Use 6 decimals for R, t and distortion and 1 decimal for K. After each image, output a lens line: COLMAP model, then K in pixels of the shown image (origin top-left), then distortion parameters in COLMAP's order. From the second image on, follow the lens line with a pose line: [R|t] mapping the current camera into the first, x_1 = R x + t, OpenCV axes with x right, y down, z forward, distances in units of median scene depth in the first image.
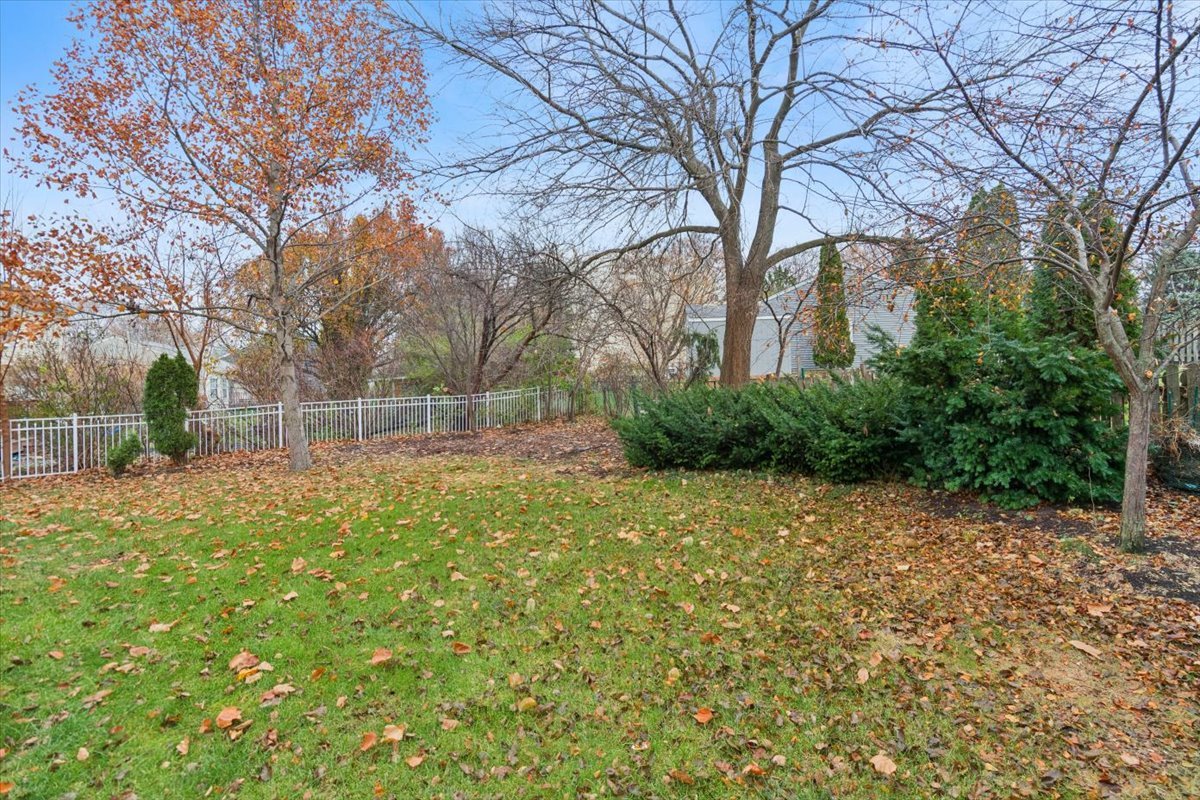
lens RADIAL K [[649.8, 0, 594.9], [0, 649.8, 366.7], [0, 0, 1]] dist [-0.002639, -0.000363]
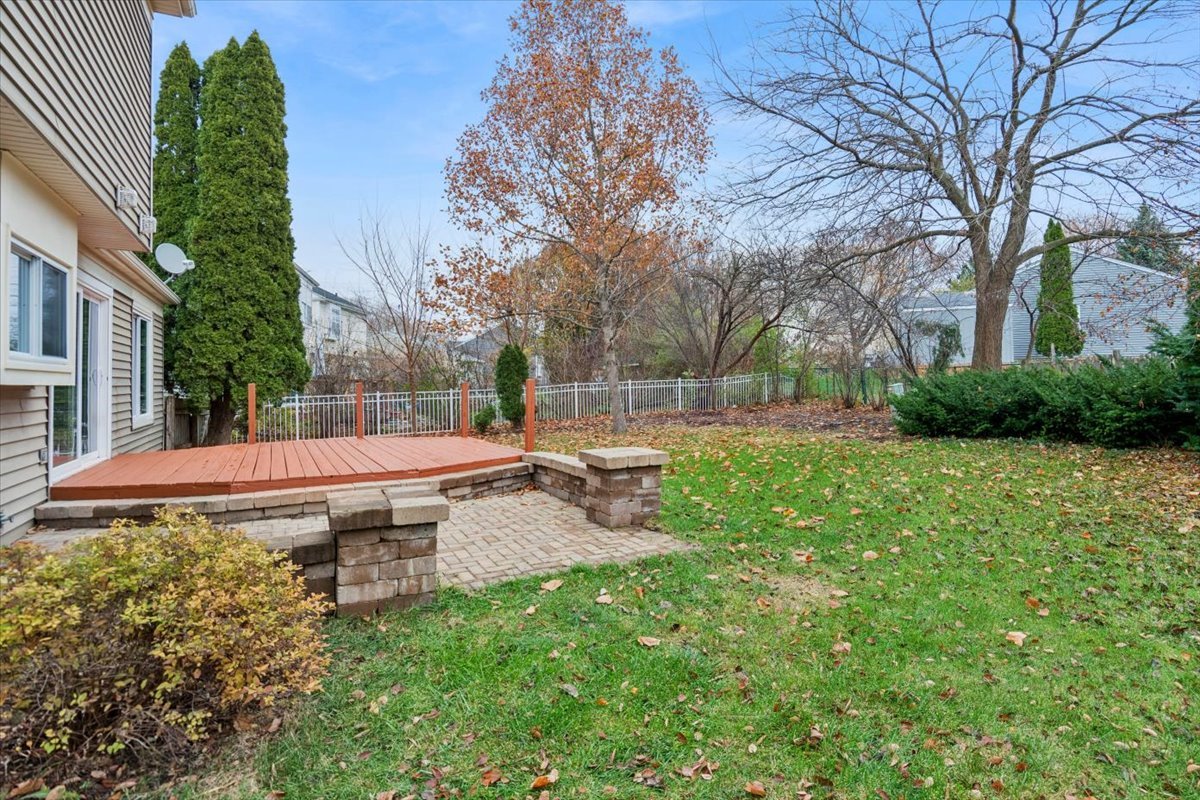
lens RADIAL K [[643.5, 0, 600.0], [0, 643.5, 357.6], [0, 0, 1]] dist [0.003140, 0.000736]
pose [[0.970076, -0.000270, -0.242801, -0.168878], [0.000764, 0.999998, 0.001939, 0.004843], [0.242800, -0.002066, 0.970074, -0.261471]]
